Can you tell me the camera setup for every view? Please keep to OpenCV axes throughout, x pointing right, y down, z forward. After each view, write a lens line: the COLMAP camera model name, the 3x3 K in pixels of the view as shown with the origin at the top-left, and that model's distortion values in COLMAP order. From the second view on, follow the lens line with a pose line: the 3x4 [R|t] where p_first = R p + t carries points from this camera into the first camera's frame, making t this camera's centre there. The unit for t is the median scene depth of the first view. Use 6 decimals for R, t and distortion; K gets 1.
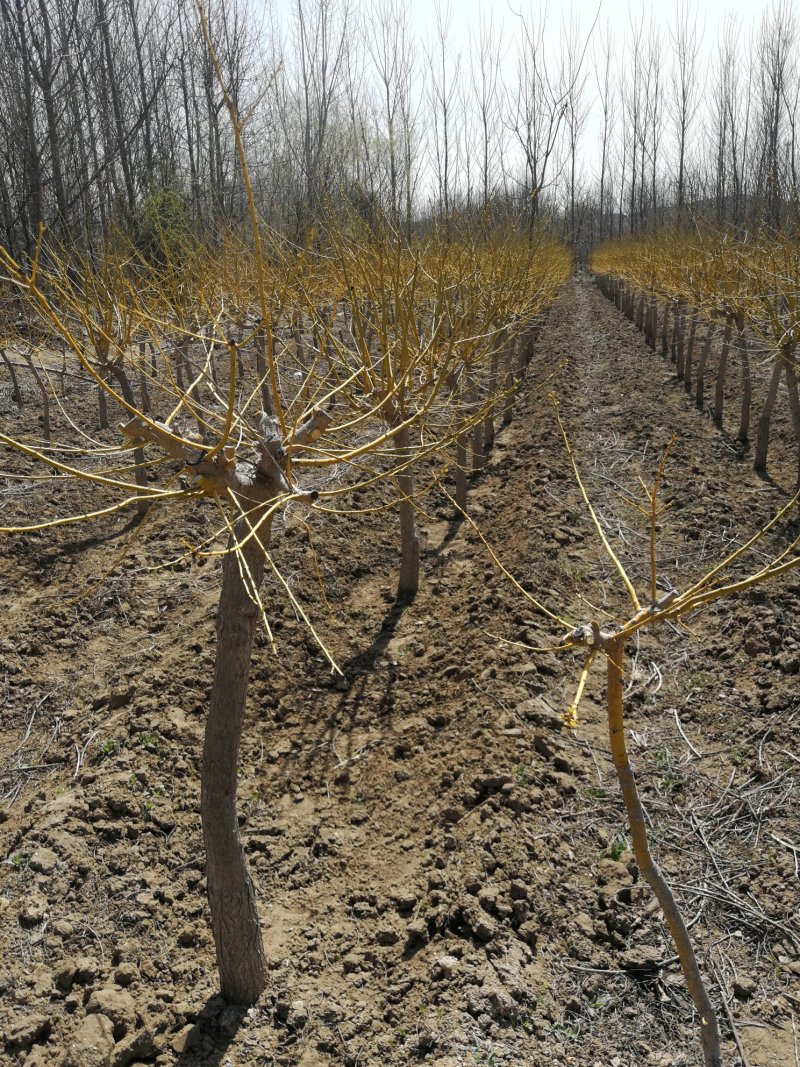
lens RADIAL K [[894.0, 0, 400.0], [0, 894.0, 533.5], [0, 0, 1]] dist [-0.066482, 0.120108]
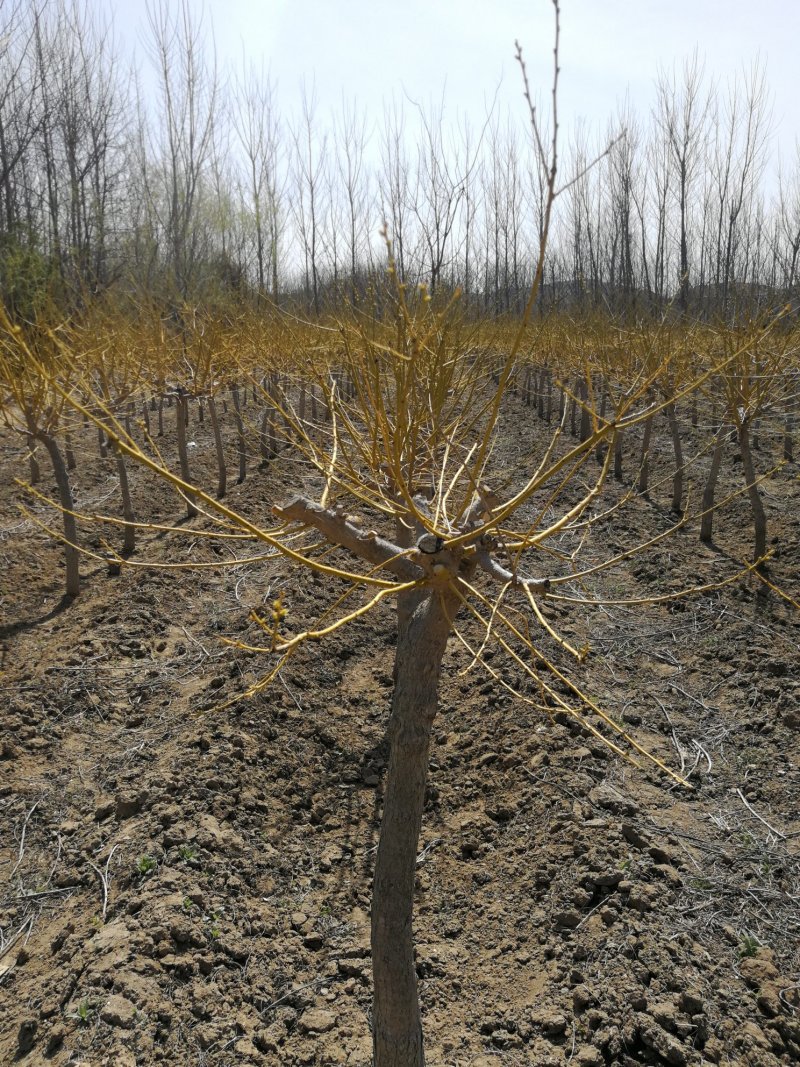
lens RADIAL K [[914.0, 0, 400.0], [0, 914.0, 533.5], [0, 0, 1]] dist [-0.096441, 0.121843]
pose [[0.988471, -0.005714, 0.151305, -0.191749], [0.018015, 0.996627, -0.080057, -0.007335], [-0.150337, 0.081860, 0.985240, 0.060241]]
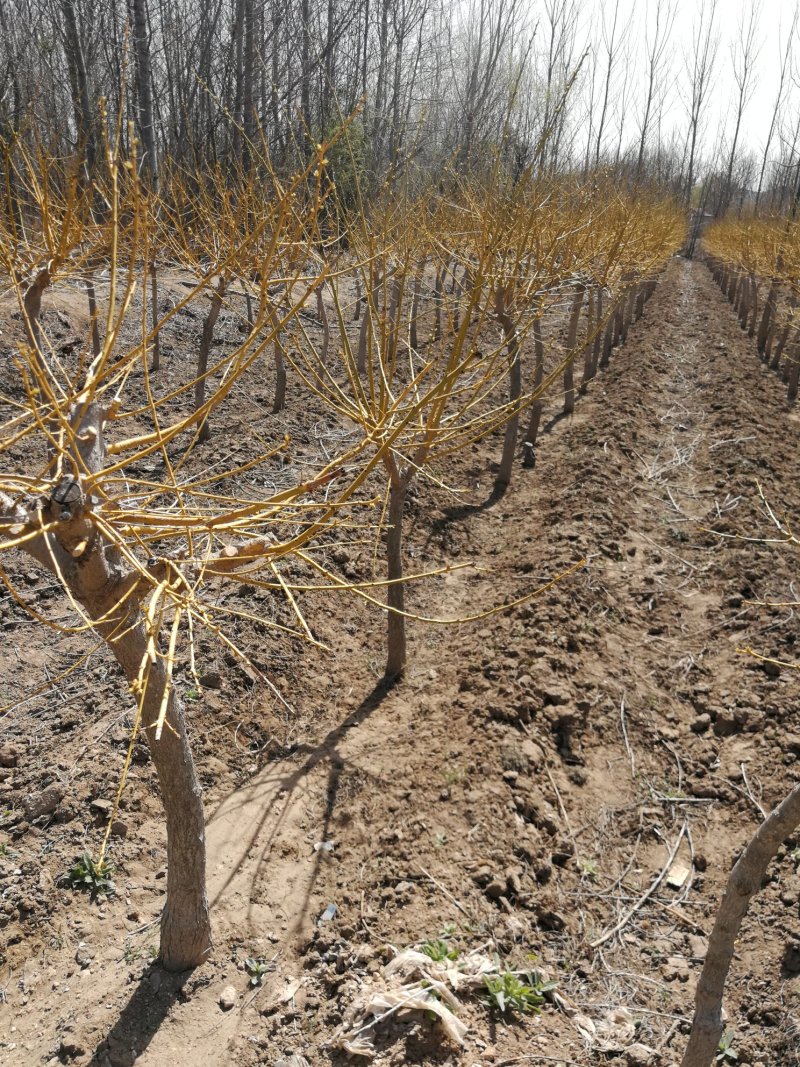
lens RADIAL K [[912.3, 0, 400.0], [0, 912.3, 533.5], [0, 0, 1]] dist [-0.006282, -0.003262]
pose [[0.988982, 0.122079, -0.083733, -0.607106], [-0.118422, 0.991834, 0.047352, -0.002362], [0.088830, -0.036914, 0.995363, 0.098073]]
